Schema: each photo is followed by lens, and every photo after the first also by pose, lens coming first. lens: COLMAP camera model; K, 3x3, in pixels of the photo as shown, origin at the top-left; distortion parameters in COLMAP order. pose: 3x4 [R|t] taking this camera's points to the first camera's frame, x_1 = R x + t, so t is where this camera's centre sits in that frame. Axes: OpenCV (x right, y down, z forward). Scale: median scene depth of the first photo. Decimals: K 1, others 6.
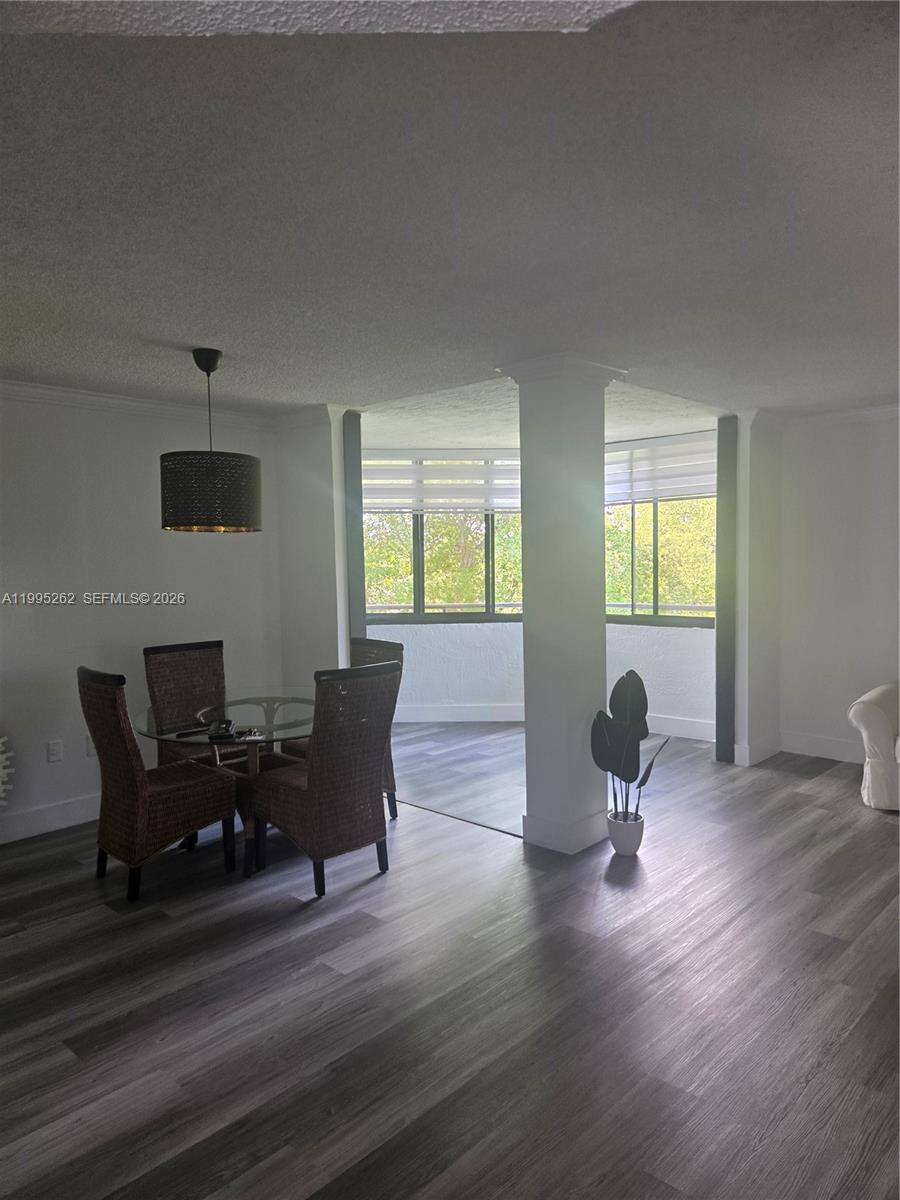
lens RADIAL K [[807.2, 0, 447.3], [0, 807.2, 590.3], [0, 0, 1]] dist [0.068785, -0.060997]
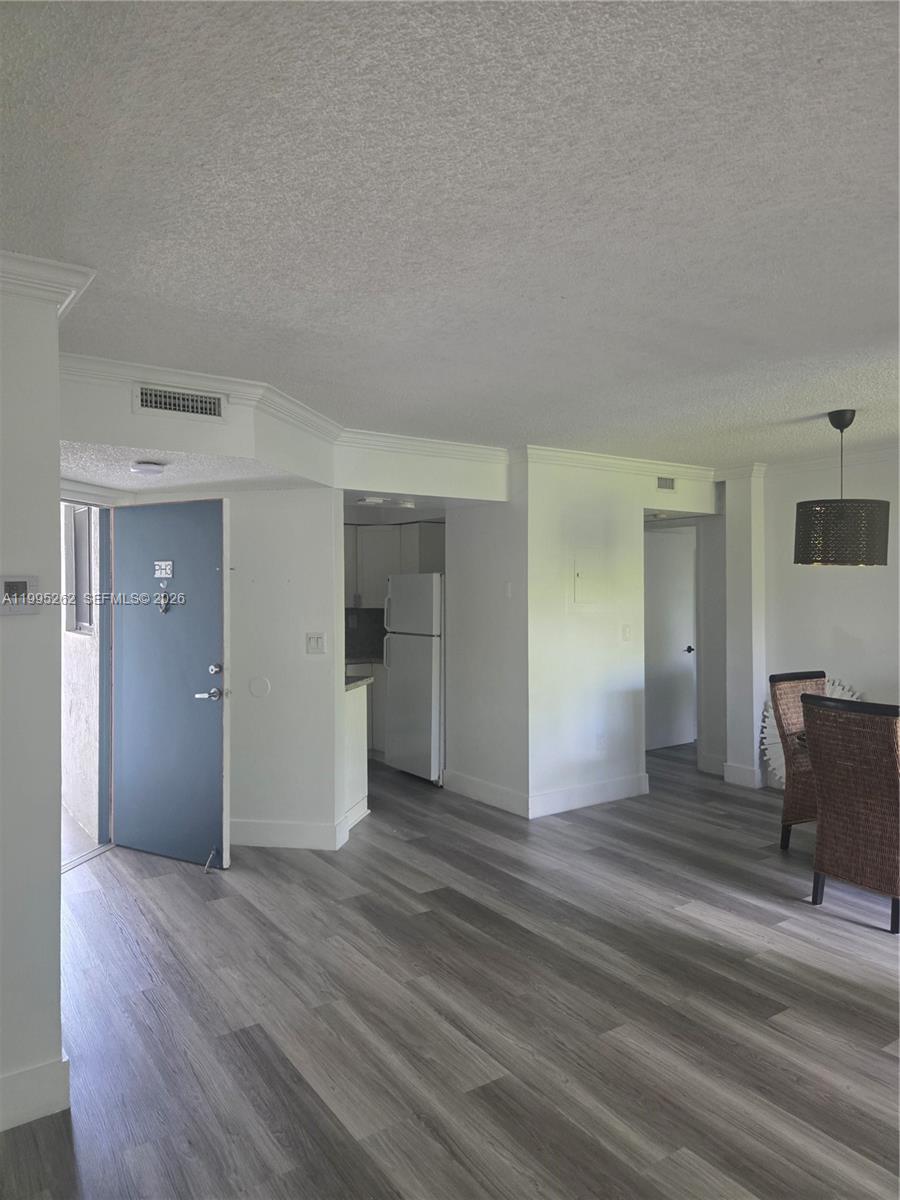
lens RADIAL K [[808.8, 0, 454.3], [0, 808.8, 593.3], [0, 0, 1]] dist [0.072128, -0.058190]
pose [[-0.218795, 0.021261, -0.975539, 0.865883], [-0.034137, 0.998984, 0.029428, -0.044688], [0.975174, 0.039741, -0.217846, 0.650629]]
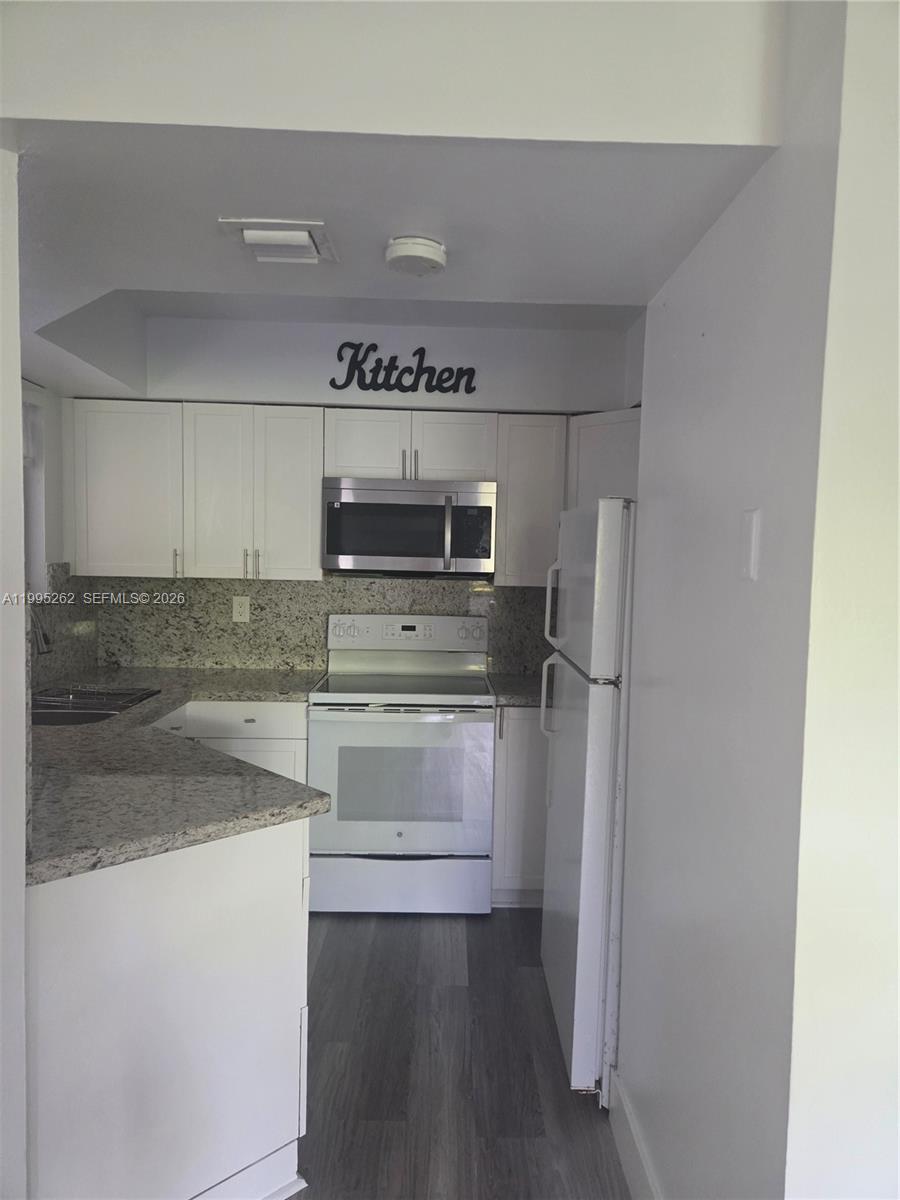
lens RADIAL K [[807.6, 0, 460.7], [0, 807.6, 604.0], [0, 0, 1]] dist [0.066844, -0.000801]
pose [[-0.715925, 0.038237, -0.697129, -0.145713], [-0.044207, 0.994013, 0.099920, -0.017162], [0.696776, 0.102354, -0.709948, 0.596436]]
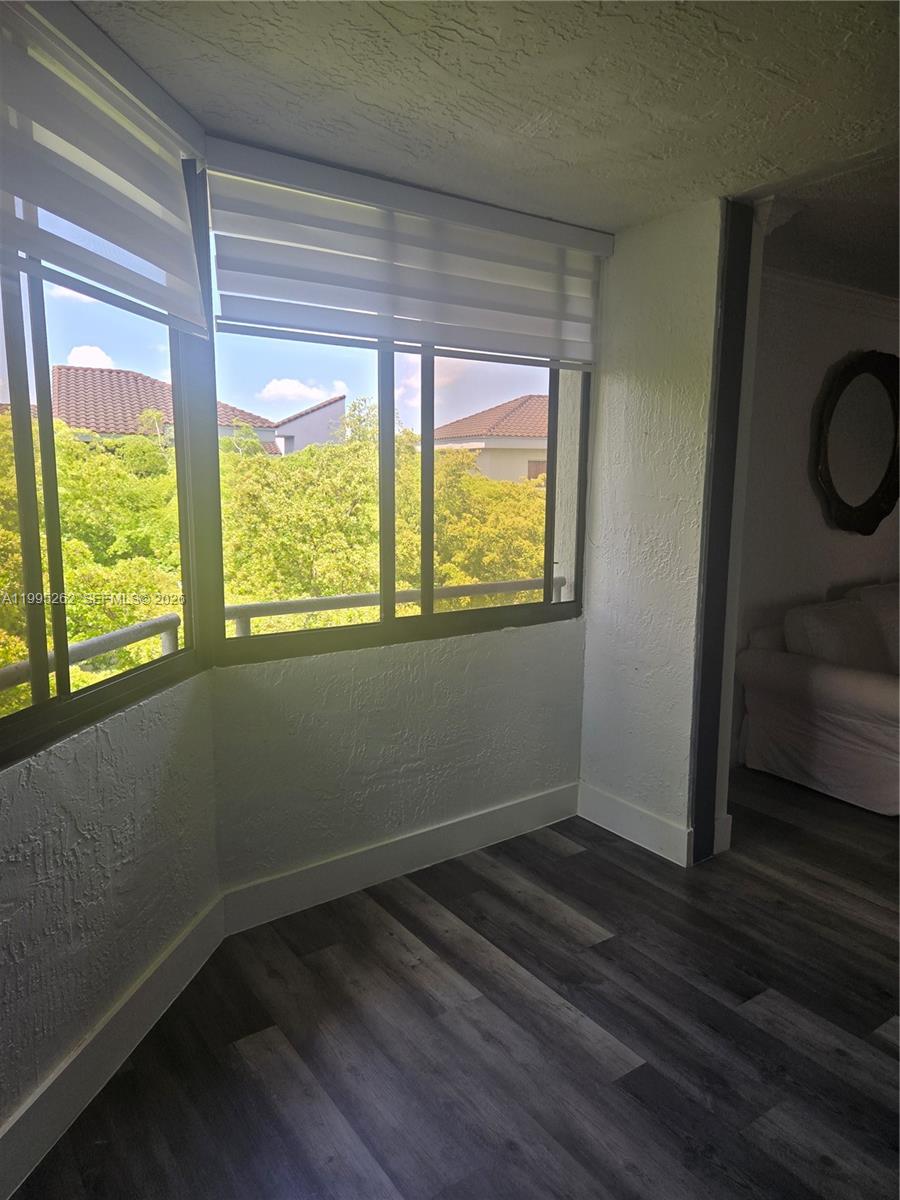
lens RADIAL K [[814.2, 0, 466.2], [0, 814.2, 606.8], [0, 0, 1]] dist [0.038237, -0.000379]
pose [[0.199691, -0.126083, 0.971713, -0.285206], [0.037706, 0.991941, 0.120959, -0.043764], [-0.979133, 0.012485, 0.202835, 1.429267]]
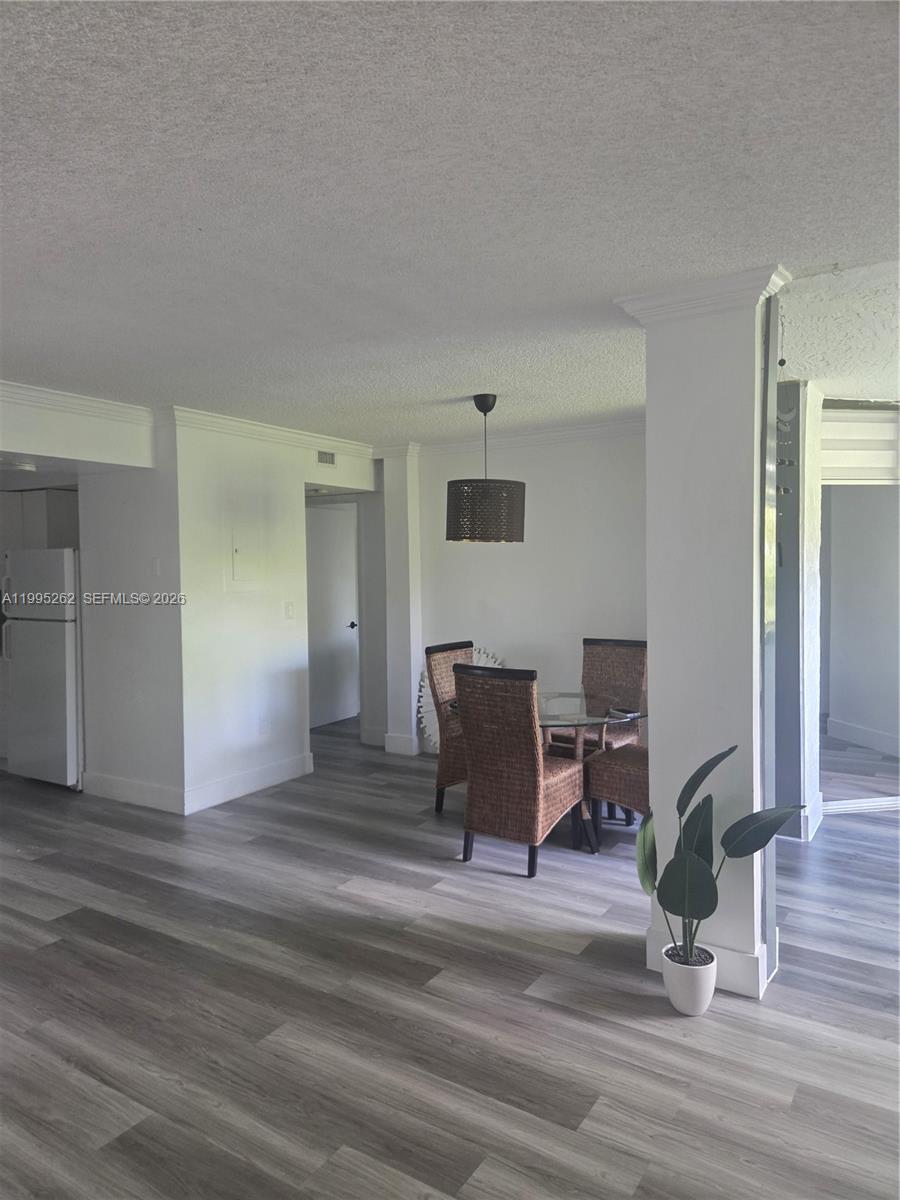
lens RADIAL K [[811.4, 0, 443.9], [0, 811.4, 598.9], [0, 0, 1]] dist [0.077249, -0.059732]
pose [[0.171278, 0.055364, -0.983666, 0.817836], [-0.033378, 0.998173, 0.050368, -0.042490], [0.984657, 0.024206, 0.172813, 0.657246]]
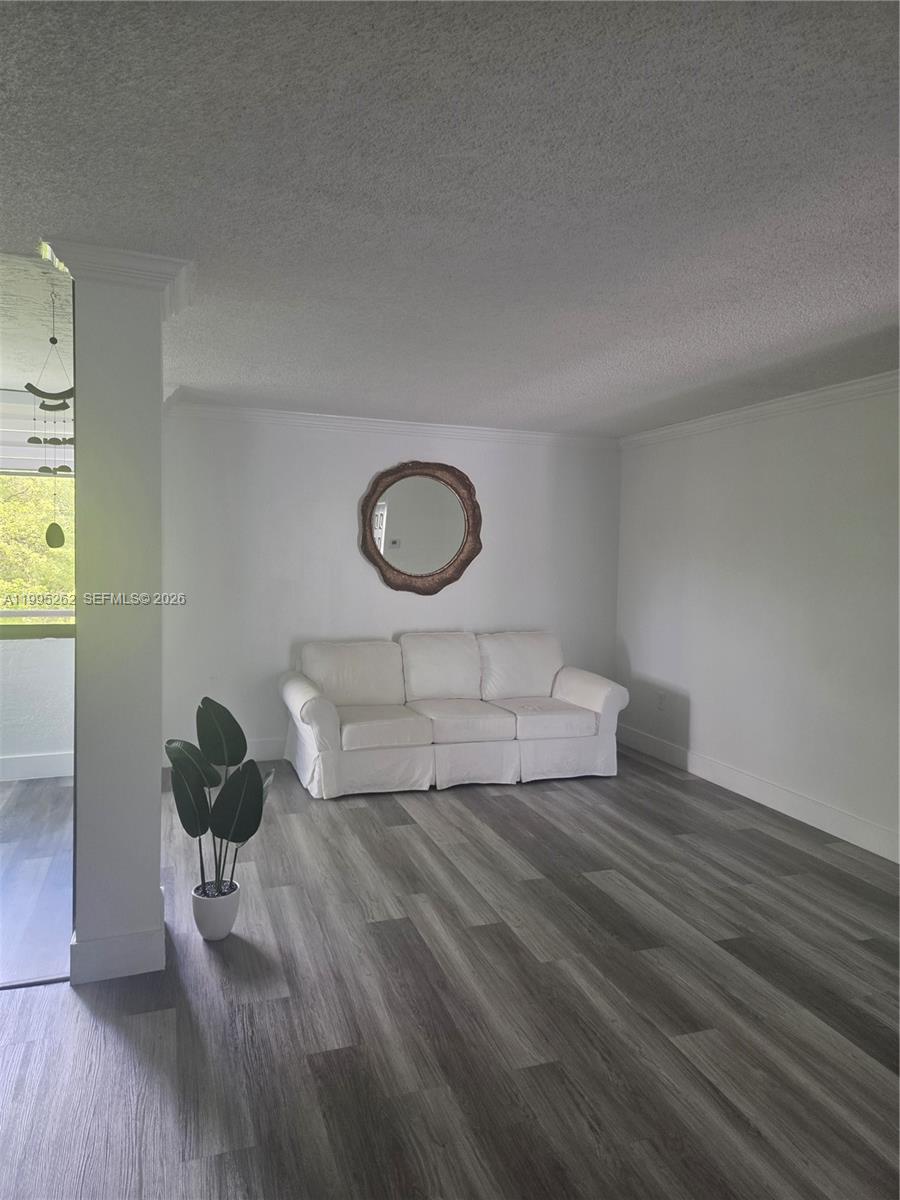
lens RADIAL K [[805.7, 0, 454.9], [0, 805.7, 586.2], [0, 0, 1]] dist [0.079000, -0.059983]
pose [[0.459025, -0.012633, 0.888333, -0.355324], [0.010549, 0.999906, 0.008769, -0.013113], [-0.888360, 0.005346, 0.459116, 0.428548]]
